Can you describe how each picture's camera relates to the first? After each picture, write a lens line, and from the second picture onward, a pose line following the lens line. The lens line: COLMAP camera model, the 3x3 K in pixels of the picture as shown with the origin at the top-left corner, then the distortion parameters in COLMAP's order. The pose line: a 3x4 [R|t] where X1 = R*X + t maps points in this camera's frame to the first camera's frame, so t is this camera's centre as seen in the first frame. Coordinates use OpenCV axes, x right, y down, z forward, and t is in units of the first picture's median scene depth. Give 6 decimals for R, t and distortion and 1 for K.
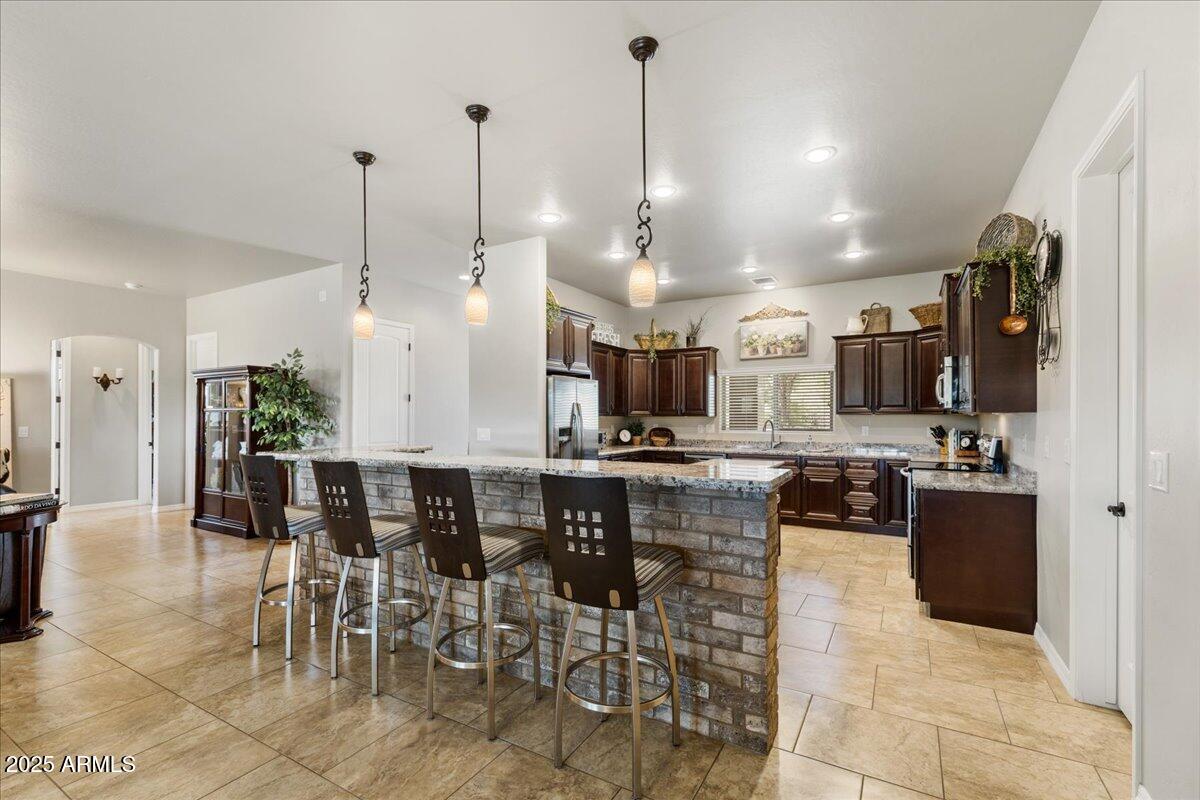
lens RADIAL K [[524.1, 0, 607.5], [0, 524.1, 409.9], [0, 0, 1]] dist [0.001221, 0.001070]
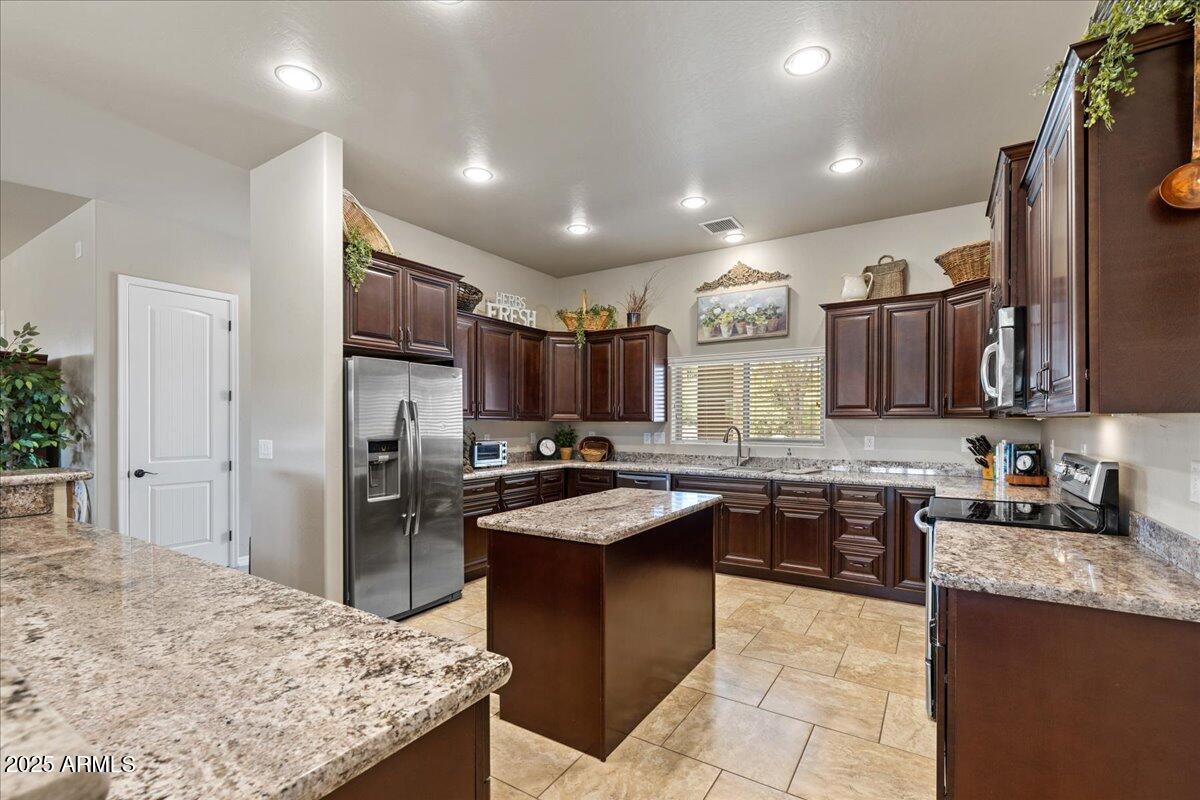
lens RADIAL K [[524.1, 0, 610.8], [0, 524.1, 422.0], [0, 0, 1]] dist [0.001221, 0.001070]
pose [[0.999242, 0.000330, -0.038919, 0.191658], [0.000220, 0.999900, 0.014137, 0.003275], [0.038920, -0.014135, 0.999142, 0.319900]]
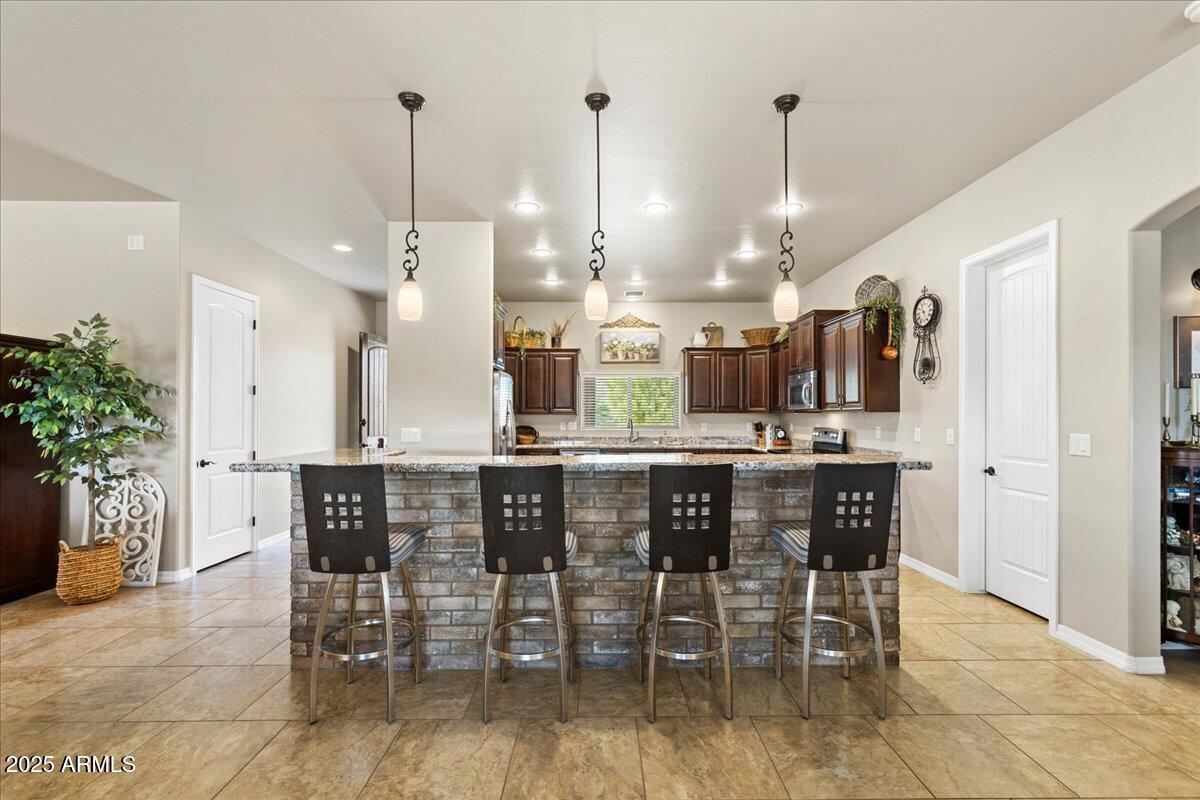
lens RADIAL K [[524.1, 0, 598.7], [0, 524.1, 406.3], [0, 0, 1]] dist [0.001221, 0.001070]
pose [[0.861318, 0.009176, 0.507983, -0.359873], [-0.007228, 0.999957, -0.005808, 0.001714], [-0.508014, 0.001330, 0.861348, 0.079644]]
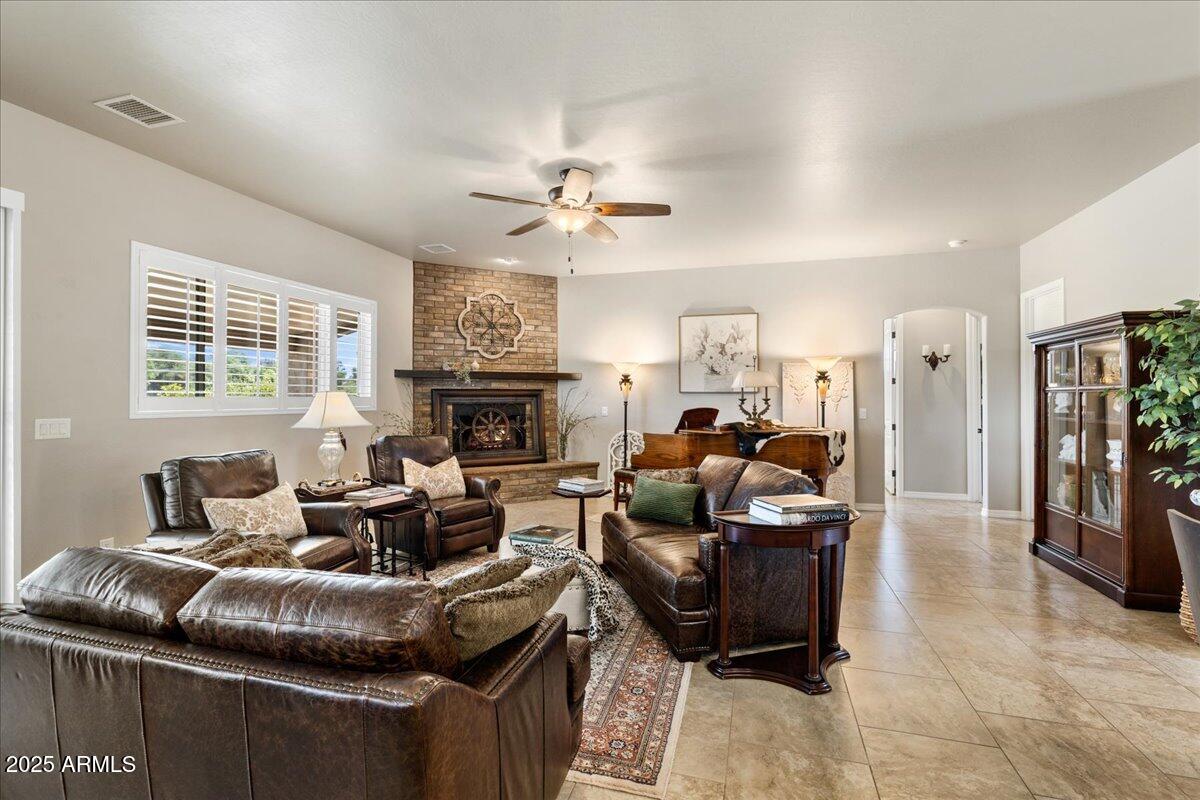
lens RADIAL K [[524.1, 0, 609.8], [0, 524.1, 395.5], [0, 0, 1]] dist [0.001221, 0.001070]
pose [[0.225362, -0.003081, -0.974270, -0.229778], [0.011643, 0.999932, -0.000469, 0.002030], [0.974205, -0.011238, 0.225383, 0.289955]]
